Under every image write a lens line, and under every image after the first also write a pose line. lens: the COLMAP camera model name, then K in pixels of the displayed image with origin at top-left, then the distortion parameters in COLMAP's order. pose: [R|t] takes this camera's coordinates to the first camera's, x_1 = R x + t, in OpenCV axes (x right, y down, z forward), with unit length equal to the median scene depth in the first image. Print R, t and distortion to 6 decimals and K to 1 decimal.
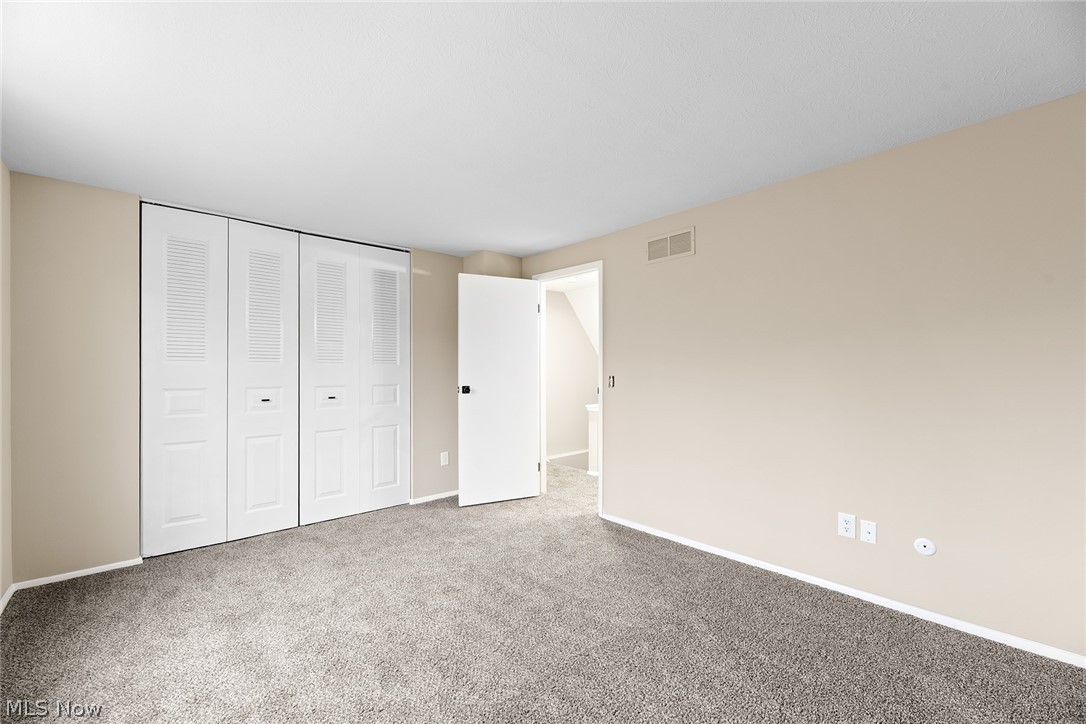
lens RADIAL K [[442.2, 0, 540.6], [0, 442.2, 366.9], [0, 0, 1]] dist [-0.003359, -0.000487]
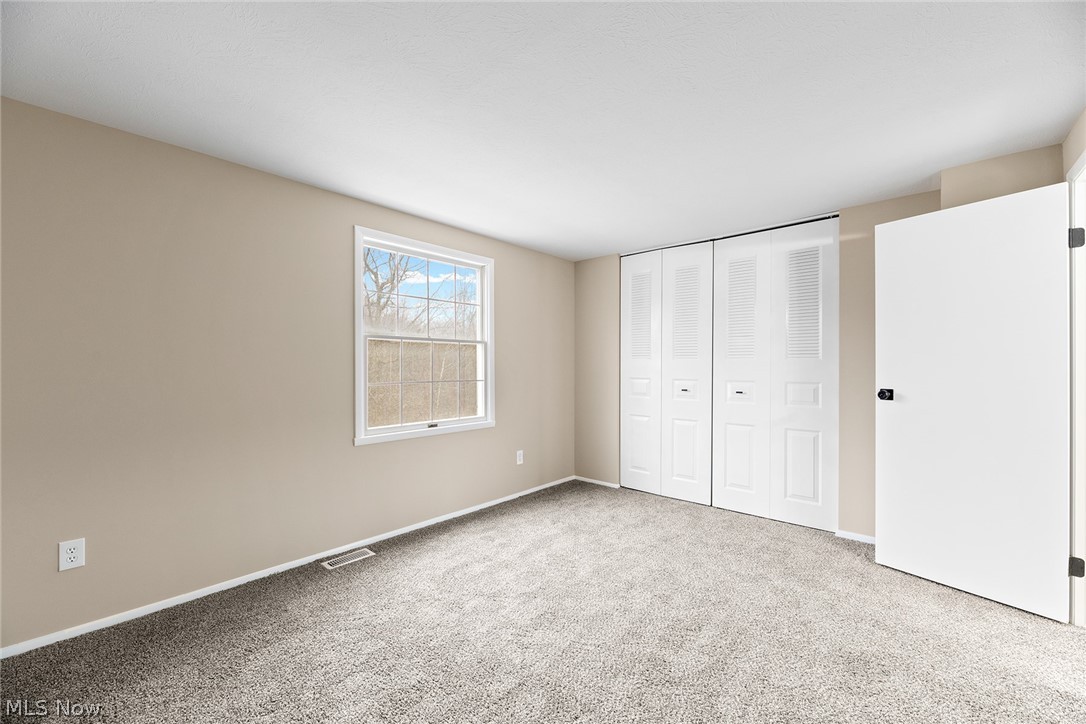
lens RADIAL K [[437.1, 0, 542.7], [0, 437.1, 364.1], [0, 0, 1]] dist [-0.003523, -0.000745]
pose [[0.113228, -0.001245, -0.993568, 0.503777], [0.004952, 0.999987, -0.000688, 0.003191], [0.993557, -0.004843, 0.113233, 0.465674]]
